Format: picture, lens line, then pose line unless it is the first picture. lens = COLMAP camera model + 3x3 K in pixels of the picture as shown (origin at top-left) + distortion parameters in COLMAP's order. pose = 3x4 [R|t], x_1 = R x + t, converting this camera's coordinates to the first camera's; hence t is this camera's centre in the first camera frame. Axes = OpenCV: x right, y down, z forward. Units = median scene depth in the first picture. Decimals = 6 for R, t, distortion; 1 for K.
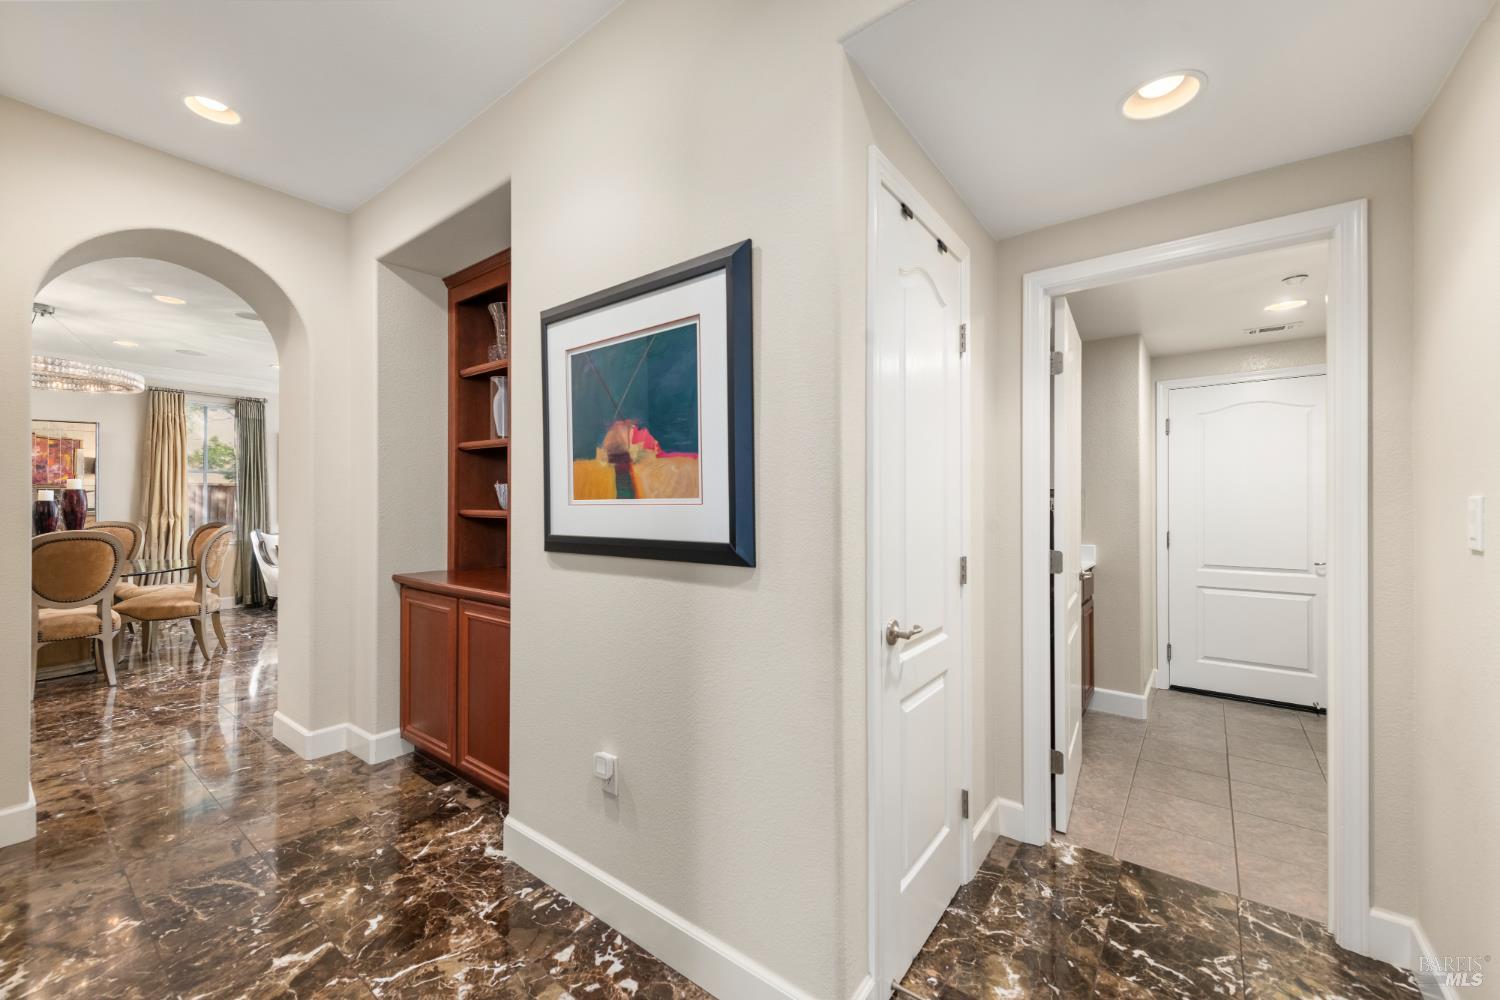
lens RADIAL K [[599.0, 0, 751.5], [0, 599.0, 500.7], [0, 0, 1]] dist [0.015908, -0.003712]
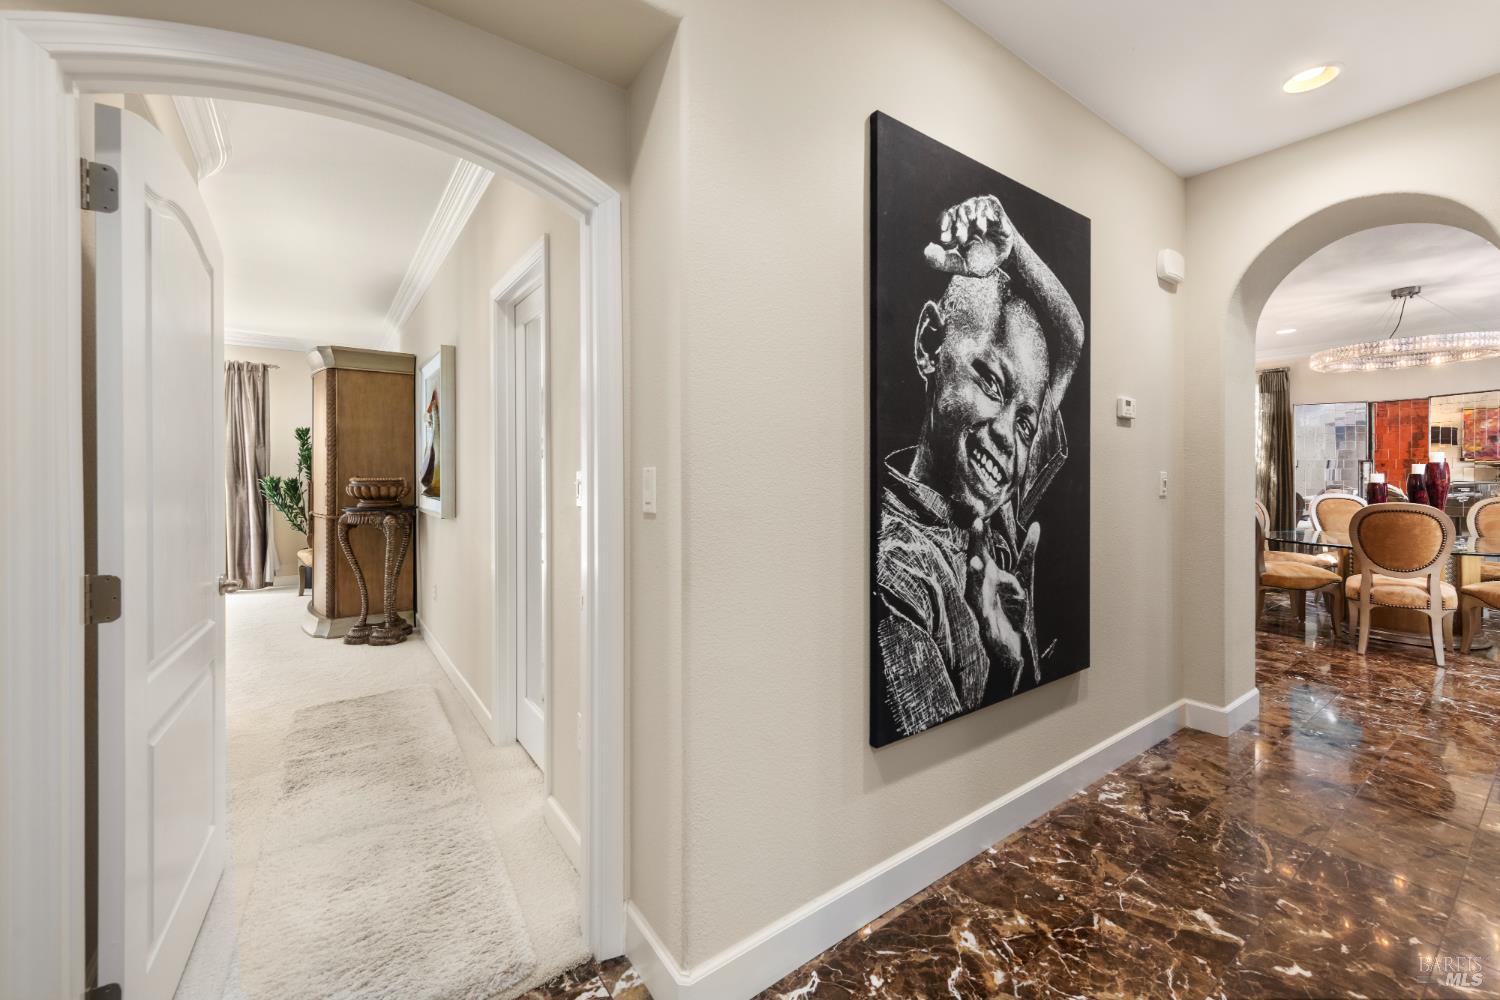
lens RADIAL K [[599.0, 0, 749.0], [0, 599.0, 476.7], [0, 0, 1]] dist [0.015908, -0.003712]
pose [[-0.288817, 0.001507, -0.957383, 0.390200], [0.001834, 0.999998, 0.001021, 0.003580], [0.957382, -0.001460, -0.288820, 0.487482]]
